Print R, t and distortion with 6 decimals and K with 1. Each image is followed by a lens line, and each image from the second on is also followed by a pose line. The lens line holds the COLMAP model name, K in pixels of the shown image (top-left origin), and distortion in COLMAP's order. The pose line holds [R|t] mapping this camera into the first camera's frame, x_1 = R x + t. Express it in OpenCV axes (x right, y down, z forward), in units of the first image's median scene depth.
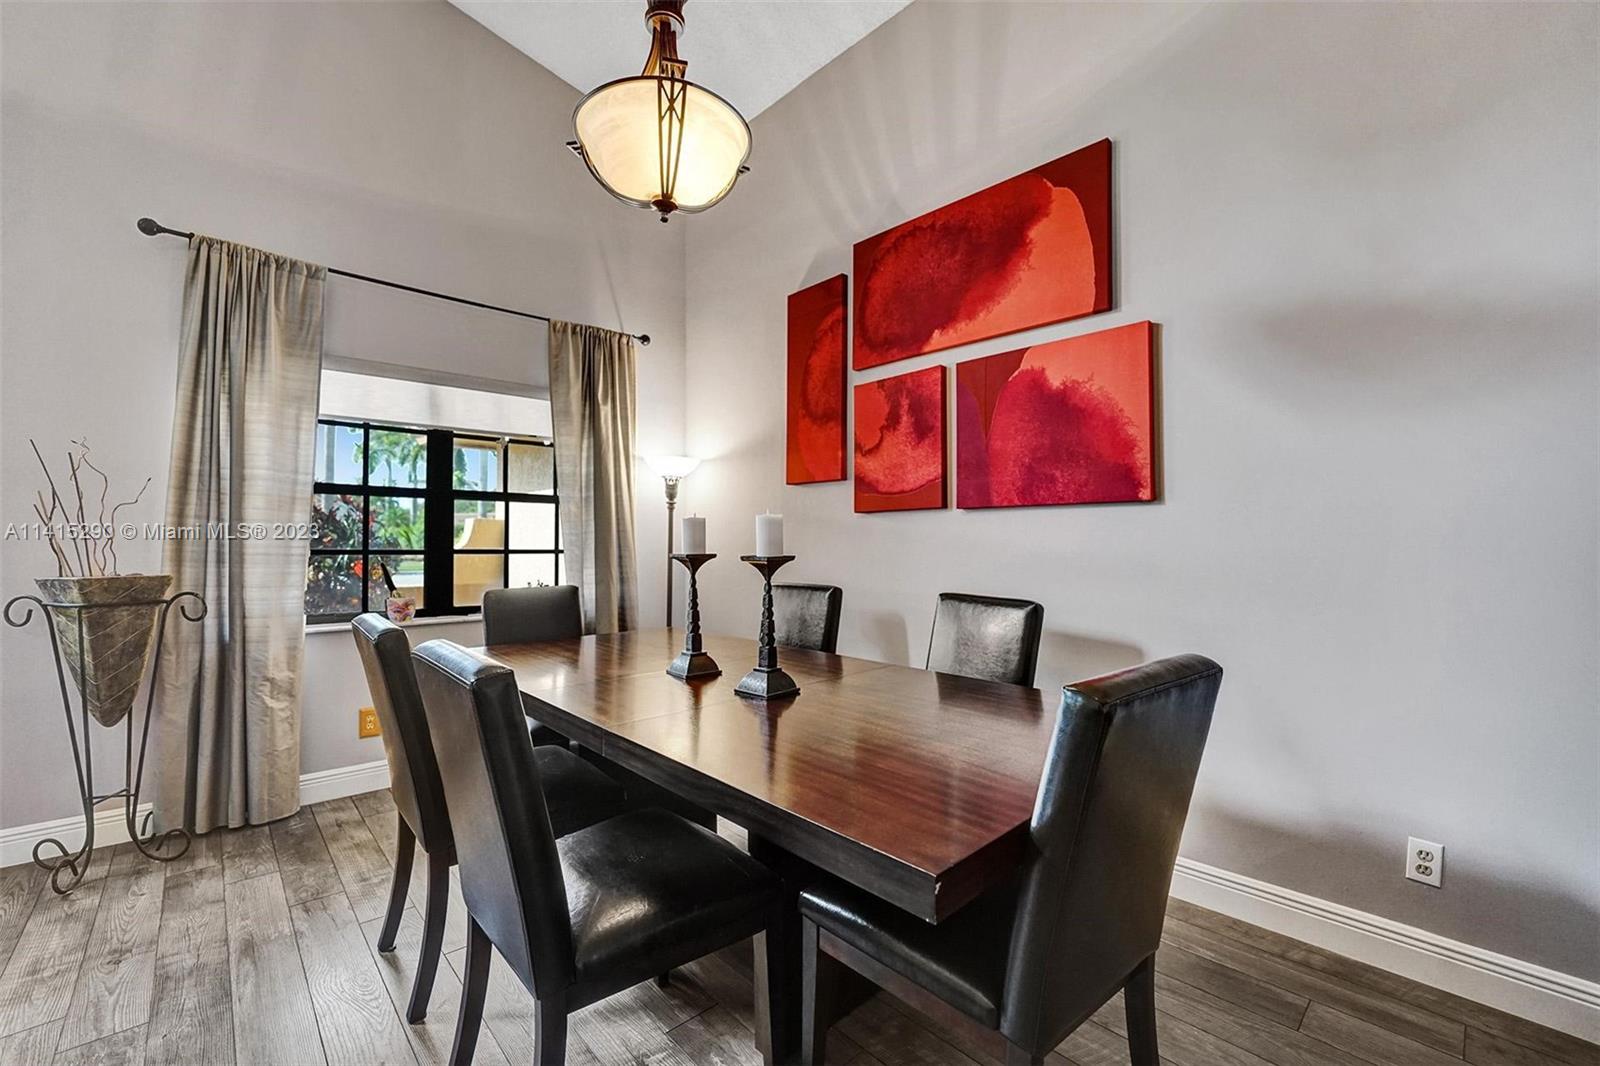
lens RADIAL K [[657.4, 0, 800.1], [0, 657.4, 542.2], [0, 0, 1]] dist [-0.027230, 0.003787]
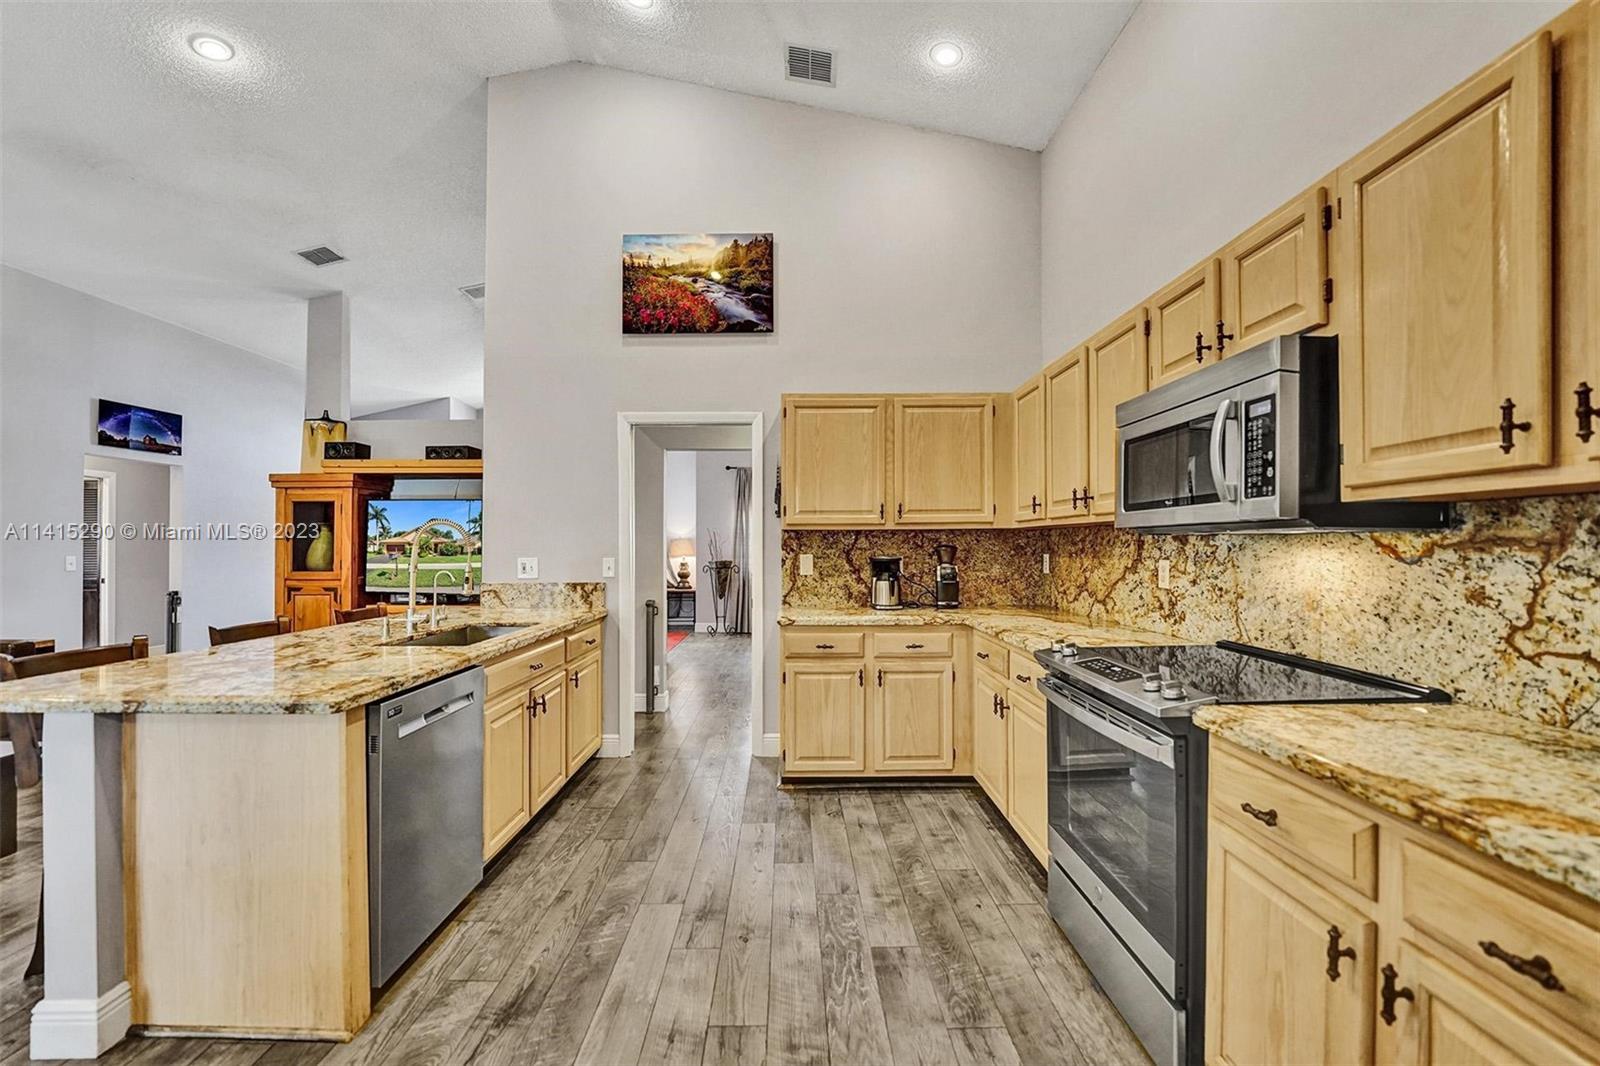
lens RADIAL K [[661.2, 0, 796.0], [0, 661.2, 533.6], [0, 0, 1]] dist [-0.025216, 0.000188]
pose [[0.737182, -0.015737, -0.675511, 1.683354], [0.003113, 0.999797, -0.019894, -0.026886], [0.675687, 0.012563, 0.737081, -1.412525]]
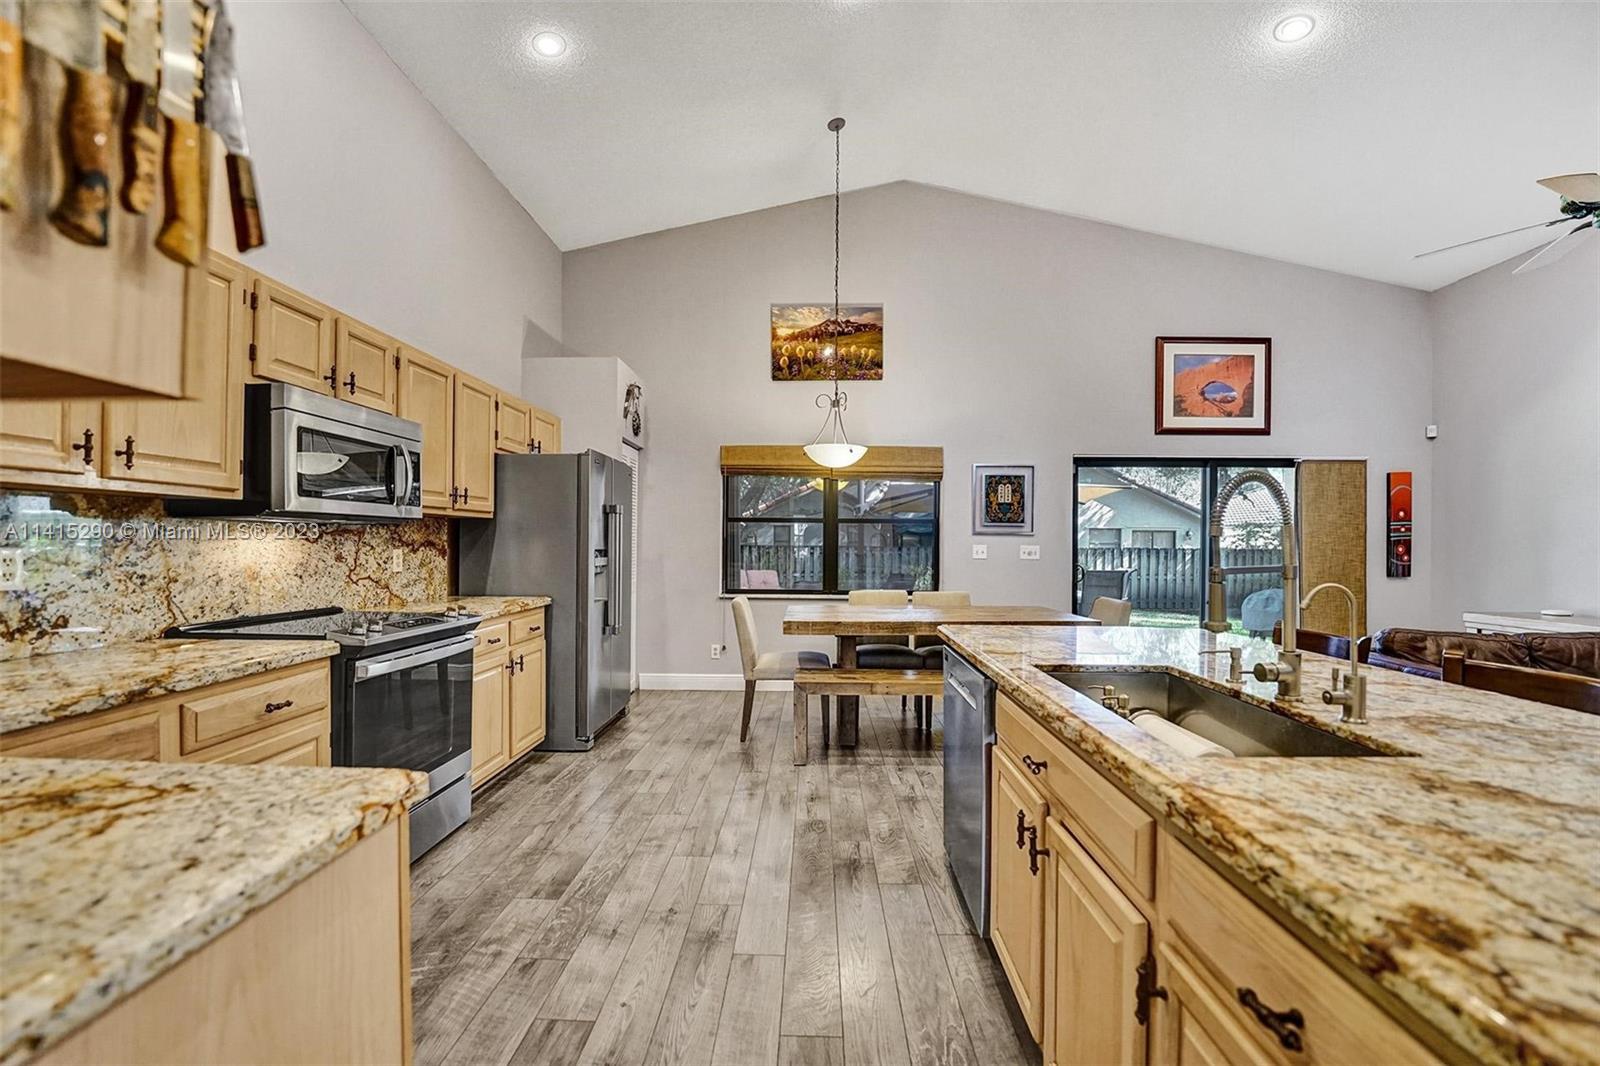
lens RADIAL K [[656.5, 0, 815.5], [0, 656.5, 543.1], [0, 0, 1]] dist [-0.017415, -0.000168]
pose [[-0.727378, -0.005968, 0.686211, 0.466461], [-0.005893, 0.999980, 0.002451, -0.016230], [-0.686211, -0.002261, -0.727399, -0.443225]]
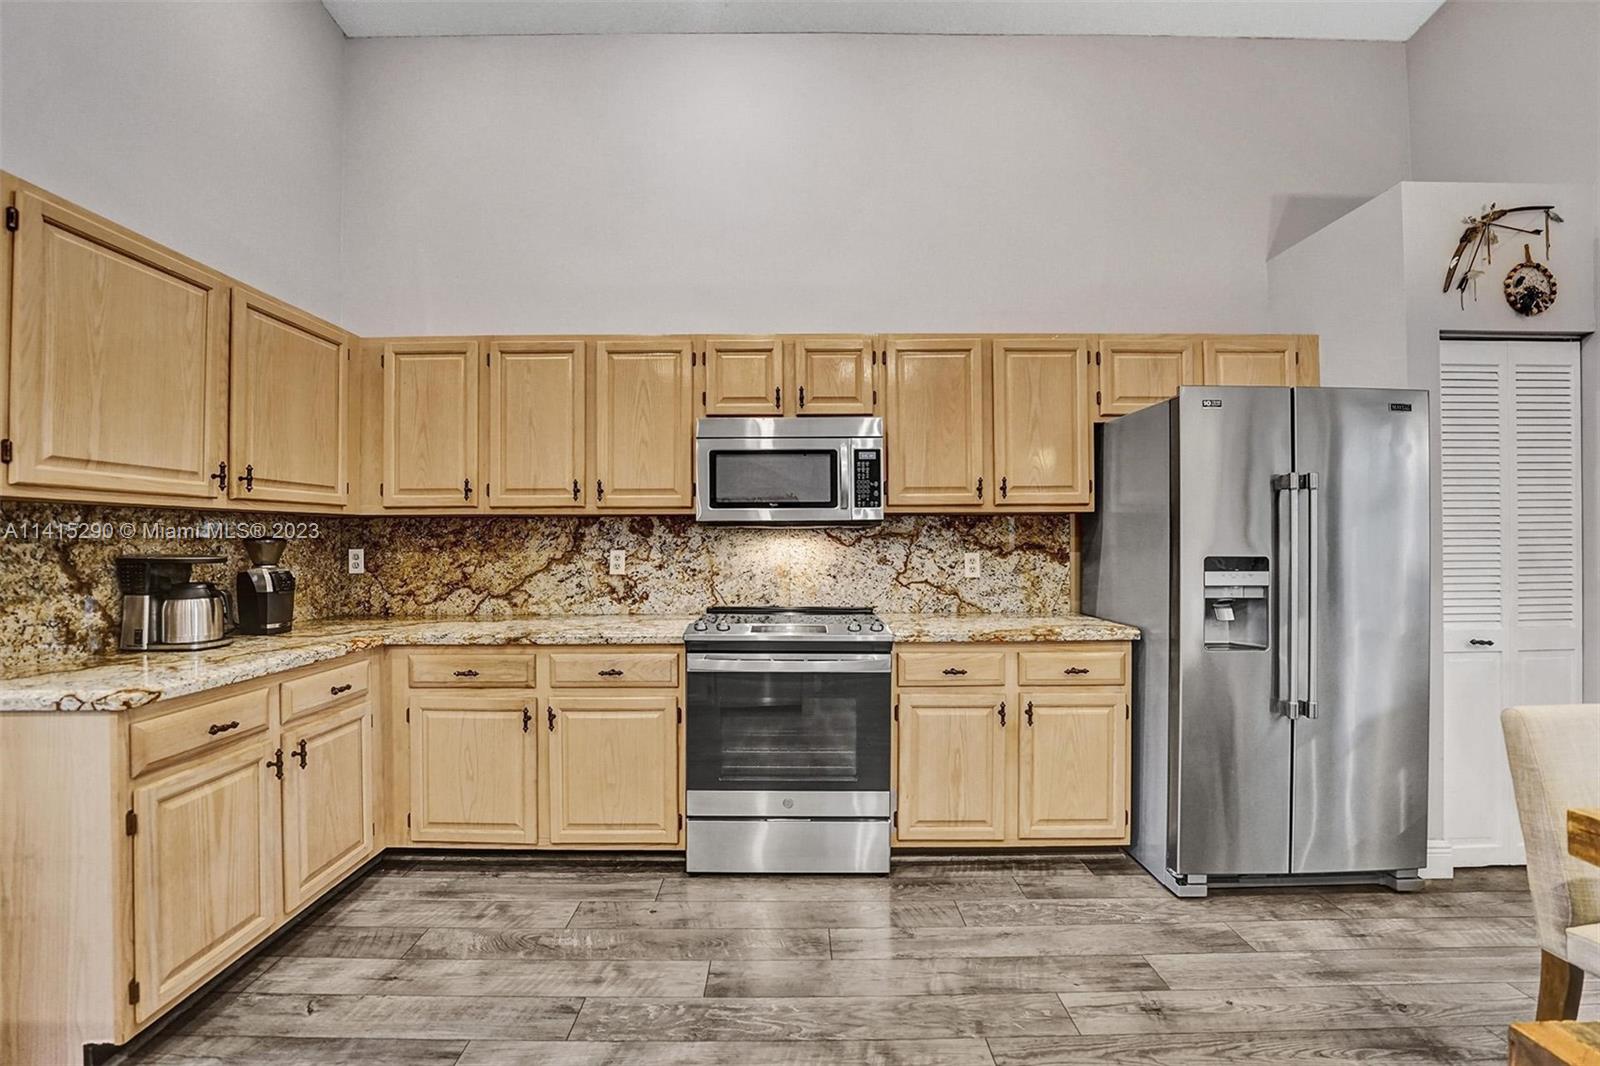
lens RADIAL K [[655.6, 0, 789.5], [0, 655.6, 533.2], [0, 0, 1]] dist [-0.020931, 0.000693]
pose [[0.679162, 0.004724, 0.733973, 0.833067], [0.006175, 0.999907, -0.012150, -0.018950], [-0.733963, 0.012784, 0.679069, -1.302862]]
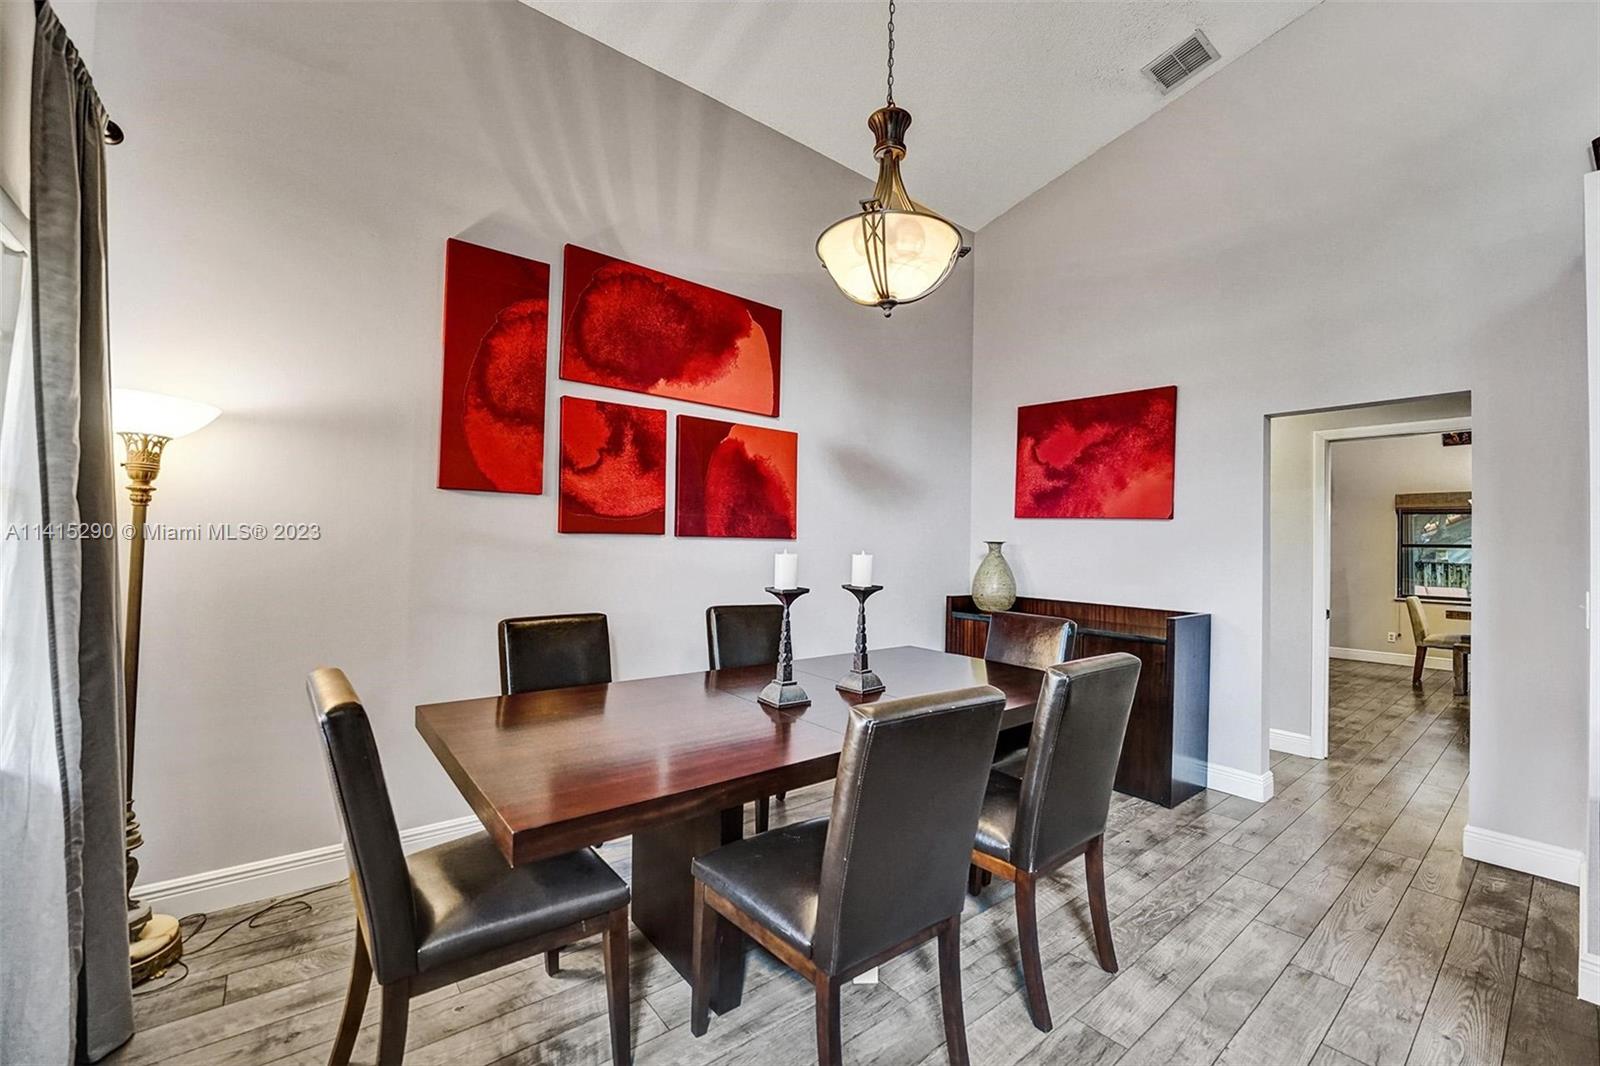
lens RADIAL K [[648.6, 0, 797.9], [0, 648.6, 535.7], [0, 0, 1]] dist [-0.023036, 0.000337]
pose [[0.076344, 0.014058, 0.996982, -0.901133], [-0.018347, 0.999751, -0.012692, -0.040074], [-0.996913, -0.017323, 0.076583, 0.676646]]
